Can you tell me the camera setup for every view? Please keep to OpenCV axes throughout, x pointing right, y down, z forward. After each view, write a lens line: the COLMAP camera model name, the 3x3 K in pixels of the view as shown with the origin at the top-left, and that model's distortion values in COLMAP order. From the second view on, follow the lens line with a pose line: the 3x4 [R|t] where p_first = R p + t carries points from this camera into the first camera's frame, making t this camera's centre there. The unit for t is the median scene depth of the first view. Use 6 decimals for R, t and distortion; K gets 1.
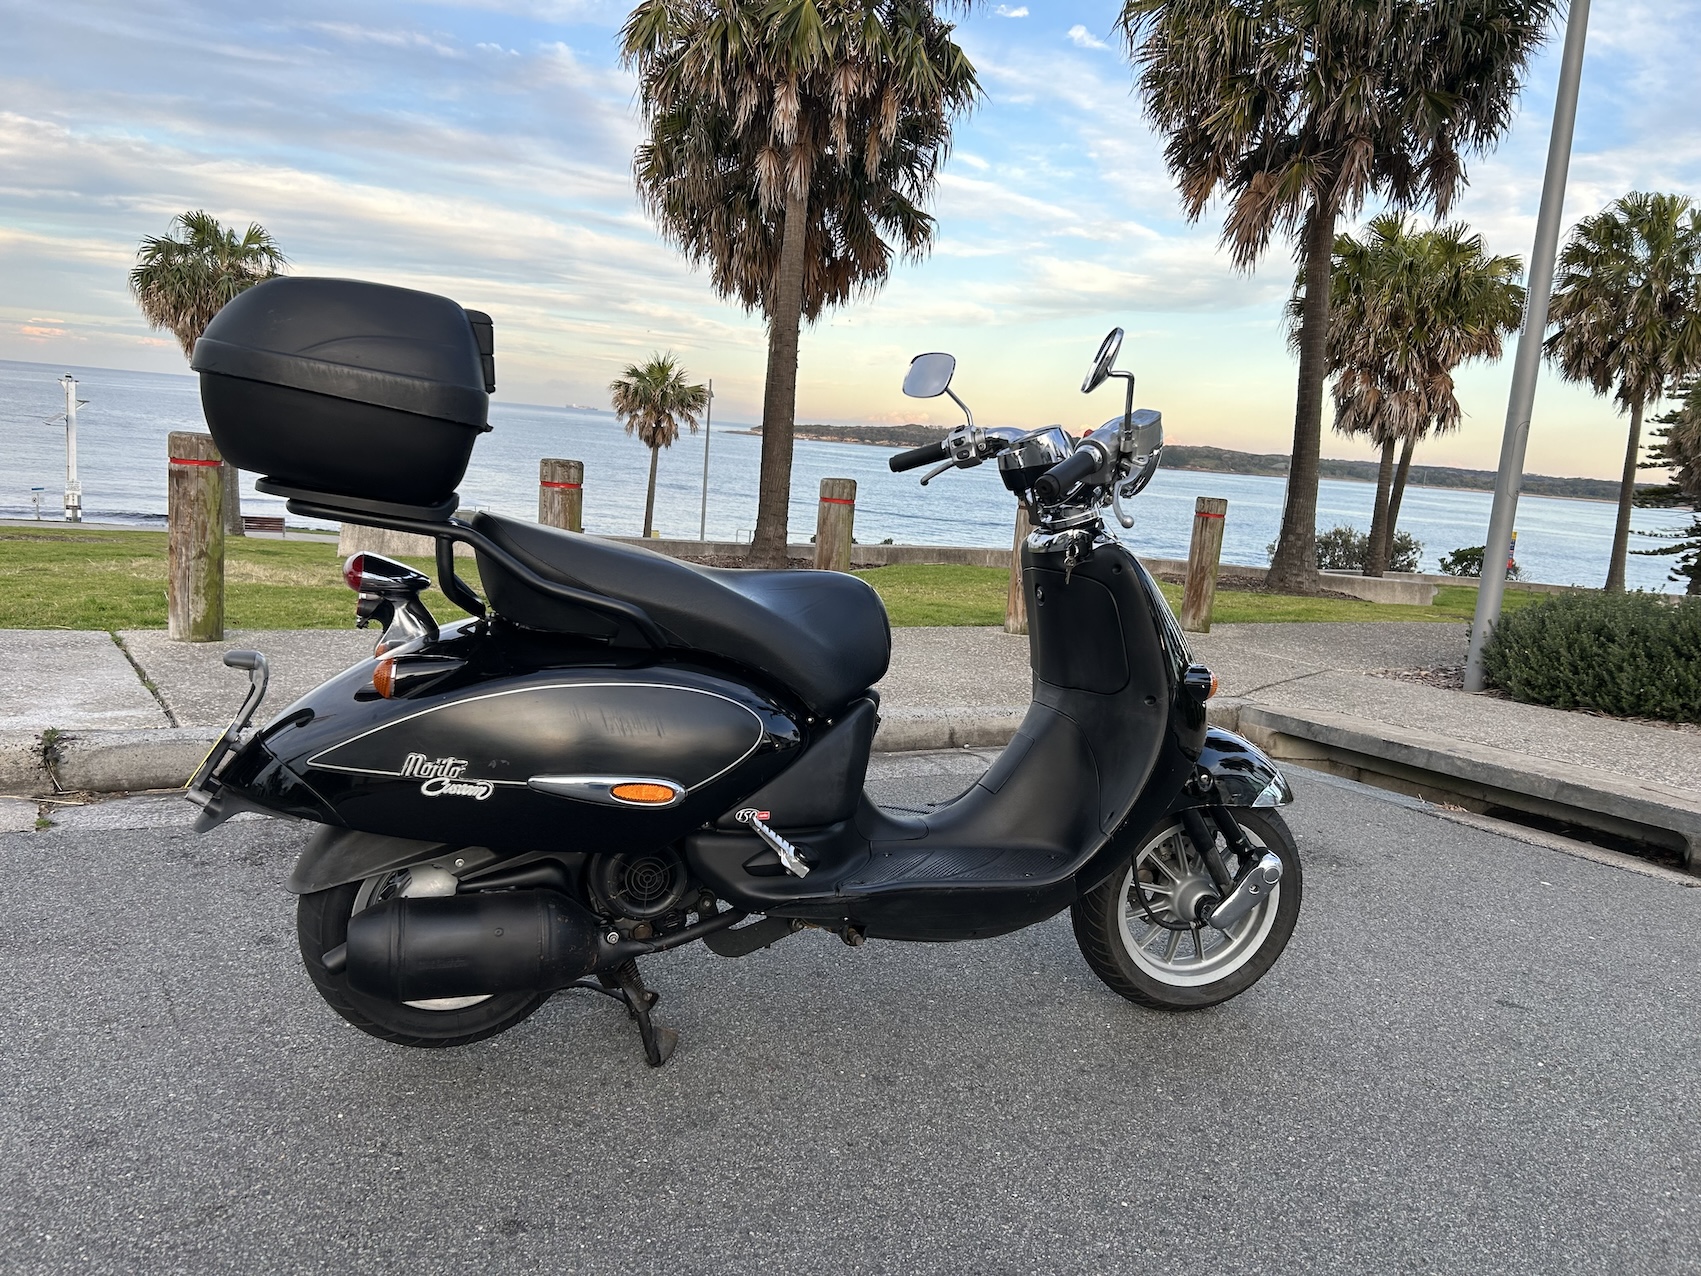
lens RADIAL K [[1290.1, 0, 853.8], [0, 1290.1, 638.0], [0, 0, 1]] dist [0.020057, -0.012342]
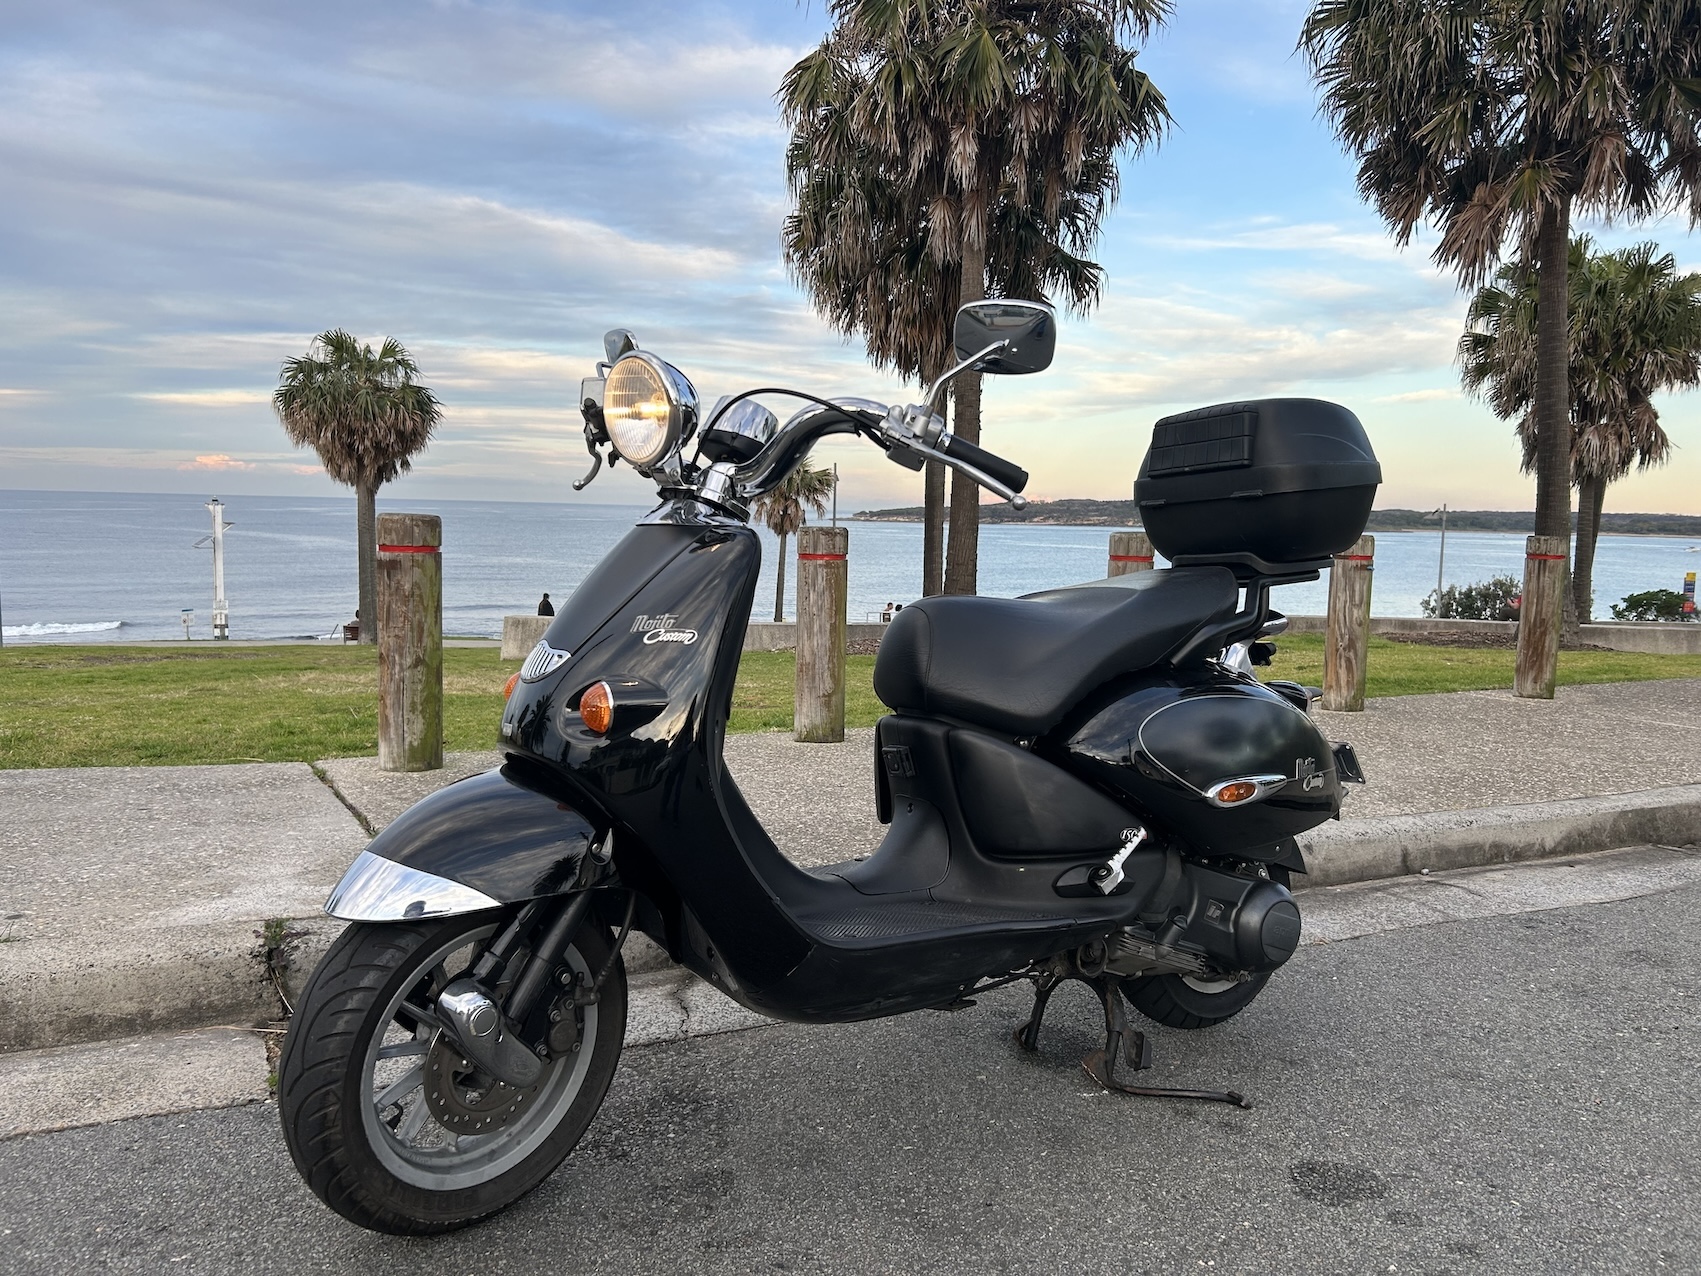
lens RADIAL K [[1290.1, 0, 849.0], [0, 1290.1, 636.9], [0, 0, 1]] dist [0.020057, -0.012342]
pose [[0.994992, -0.050743, -0.086115, -0.065297], [0.045092, 0.996777, -0.066344, -0.005834], [0.089204, 0.062129, 0.994074, 0.087308]]
